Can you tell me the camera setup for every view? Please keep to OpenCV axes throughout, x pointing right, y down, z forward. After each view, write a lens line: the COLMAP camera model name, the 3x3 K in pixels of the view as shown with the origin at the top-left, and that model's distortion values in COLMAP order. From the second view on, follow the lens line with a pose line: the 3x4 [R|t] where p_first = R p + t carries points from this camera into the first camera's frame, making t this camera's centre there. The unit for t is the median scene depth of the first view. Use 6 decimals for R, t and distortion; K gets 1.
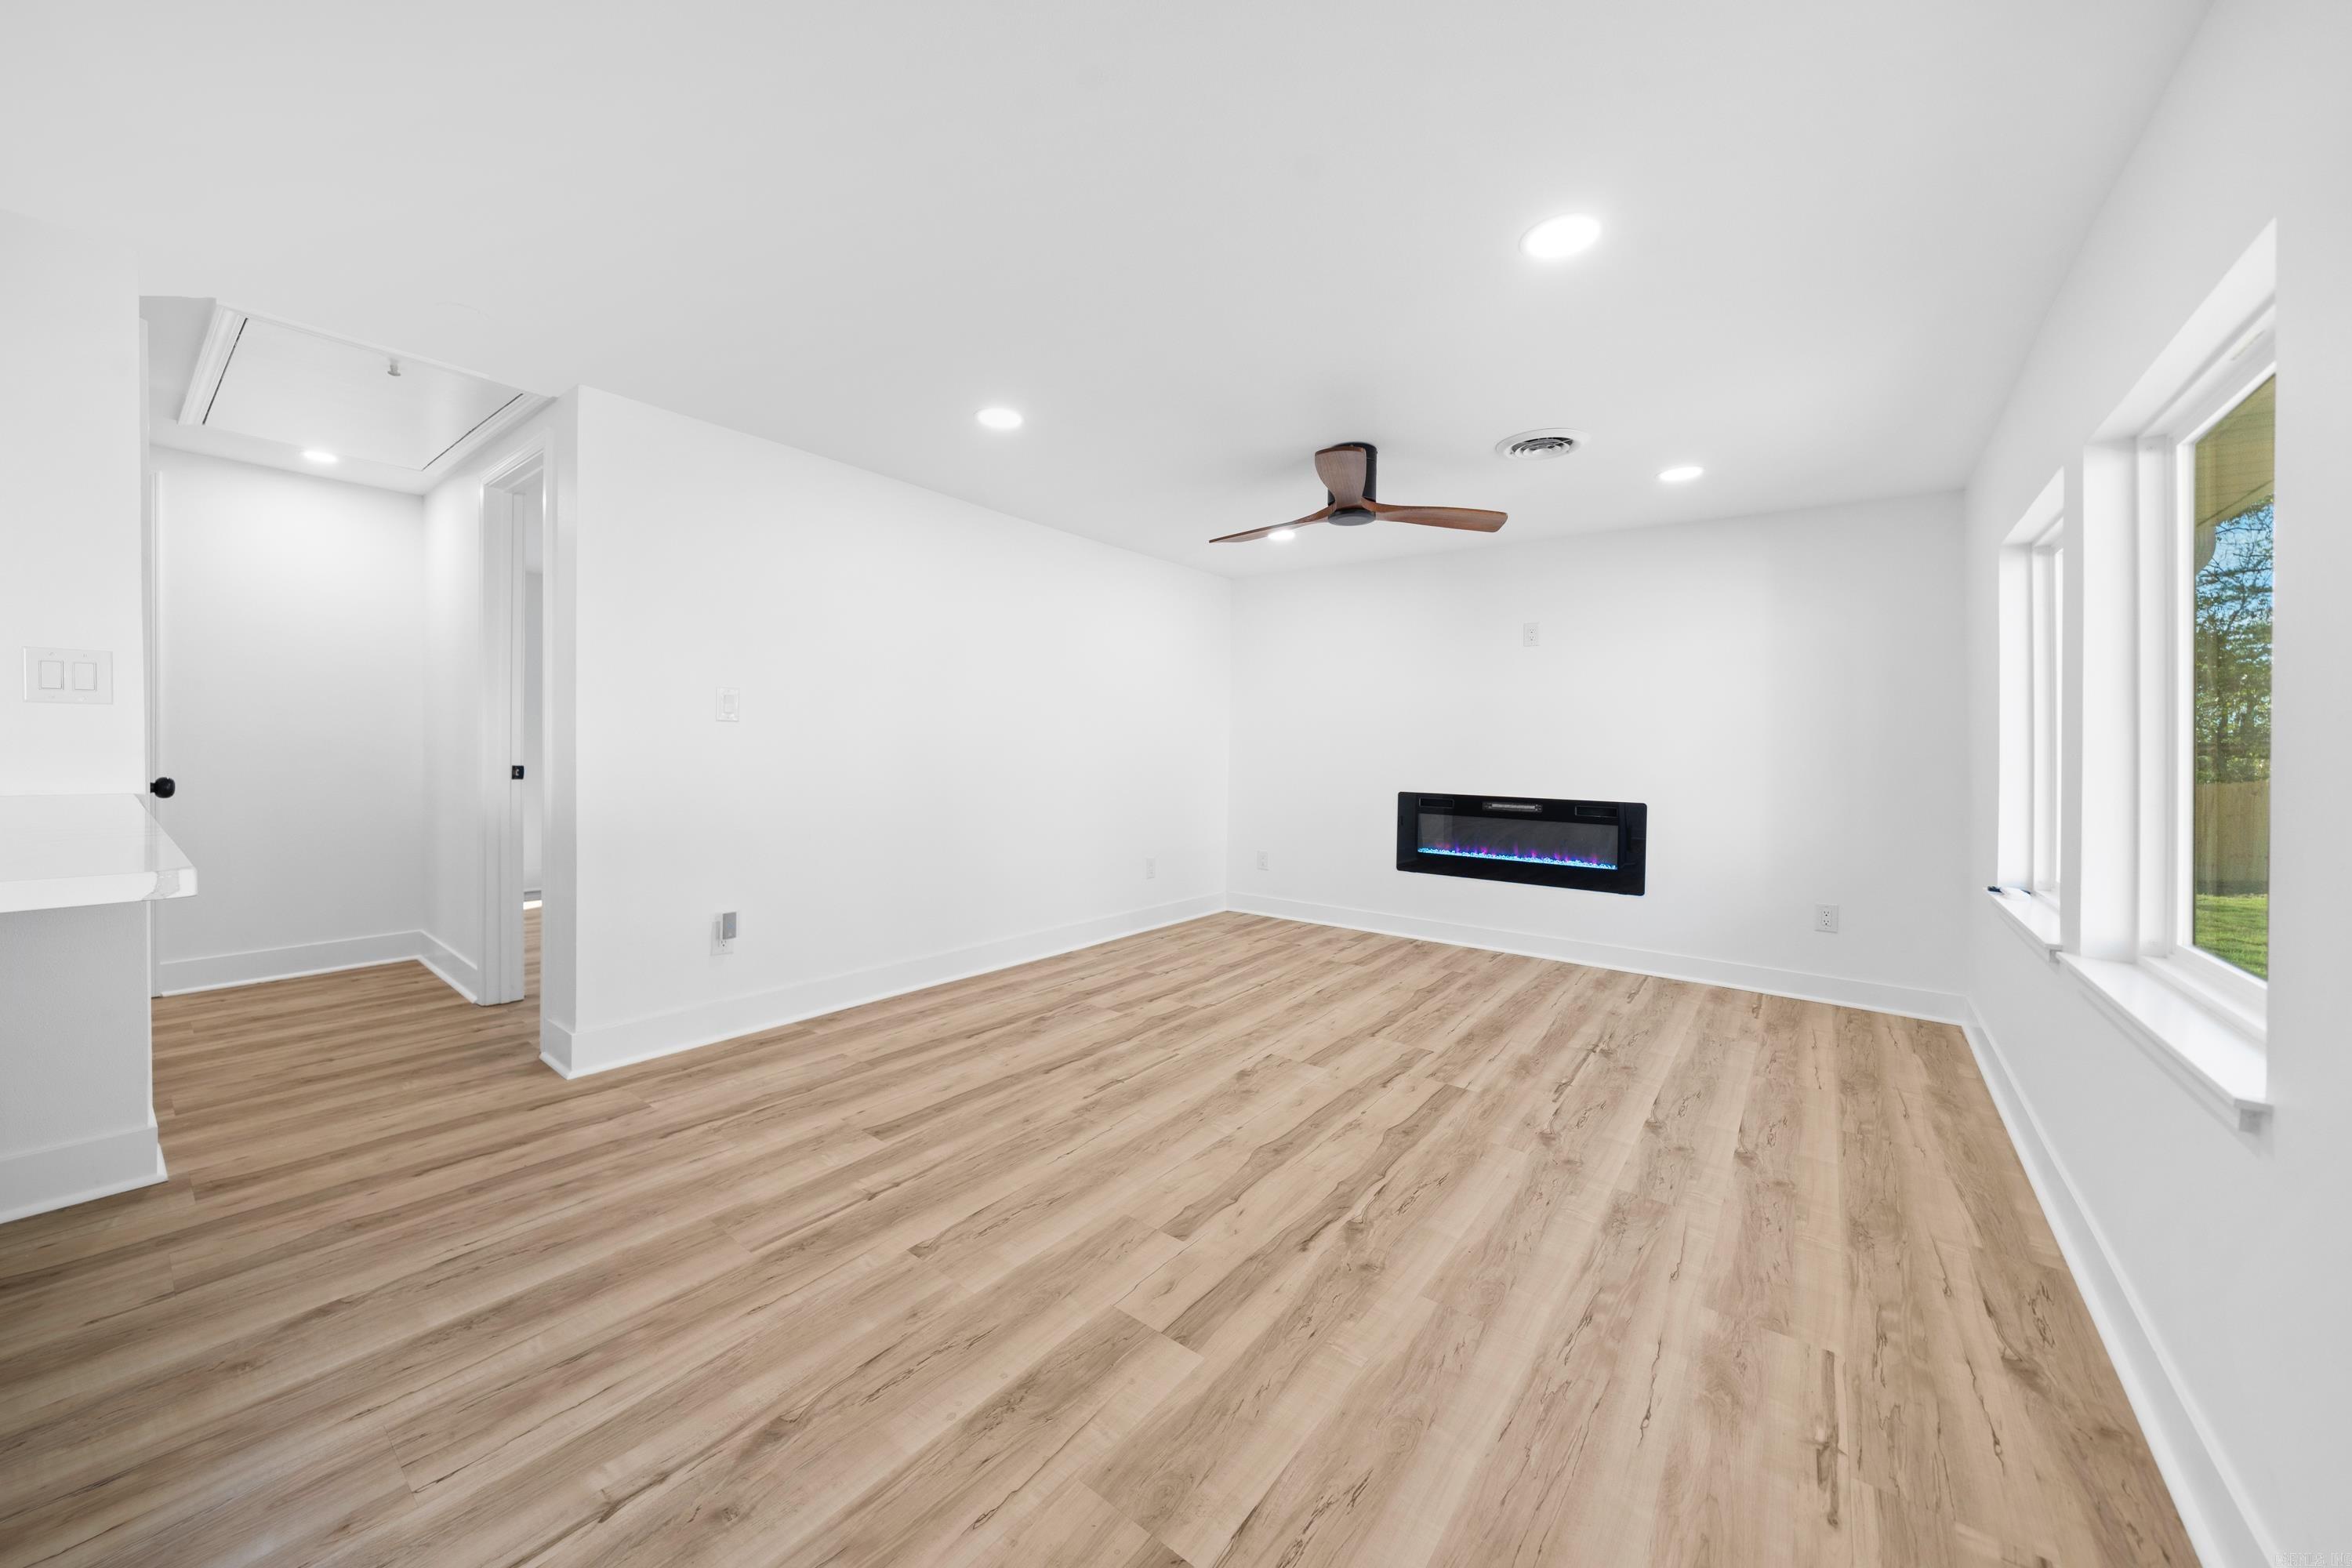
lens RADIAL K [[833.1, 0, 1157.8], [0, 833.1, 771.5], [0, 0, 1]] dist [-0.002122, -0.000242]
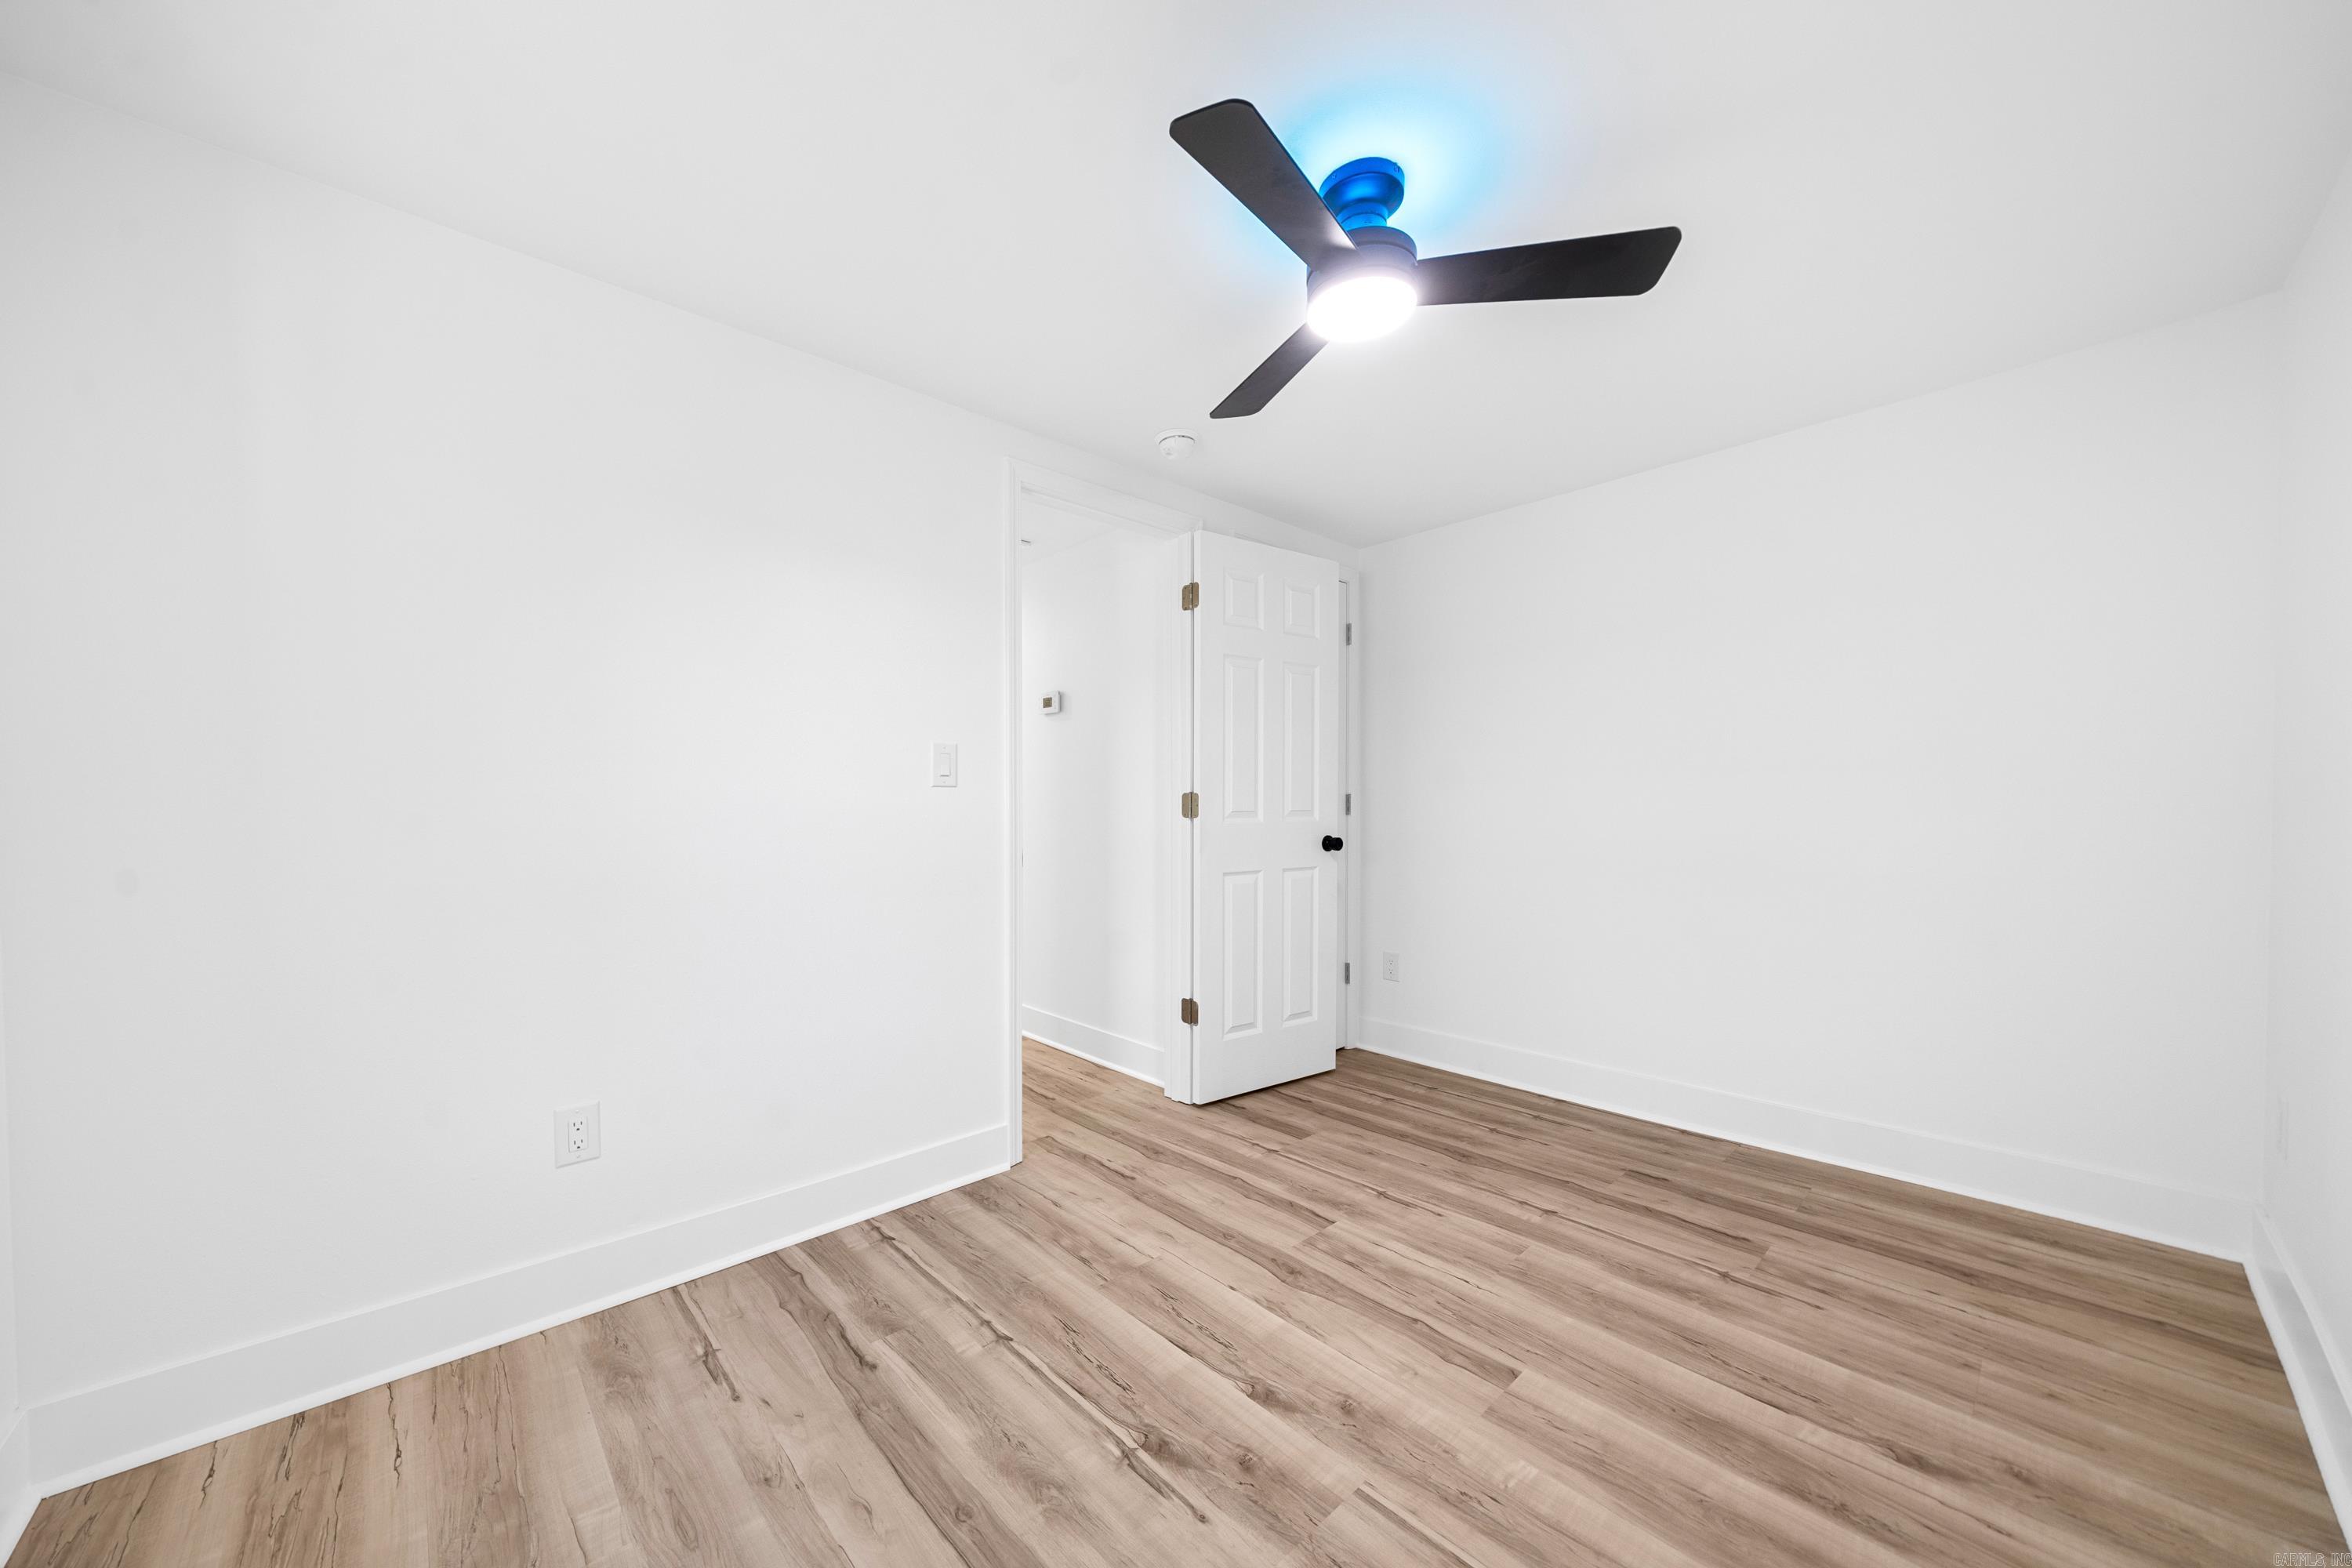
lens RADIAL K [[833.1, 0, 1122.3], [0, 833.1, 804.0], [0, 0, 1]] dist [-0.002122, -0.000242]
pose [[0.190612, -0.021563, 0.981429, -1.094839], [0.023737, 0.999568, 0.017352, -0.018369], [-0.981378, 0.019988, 0.191041, 0.619510]]
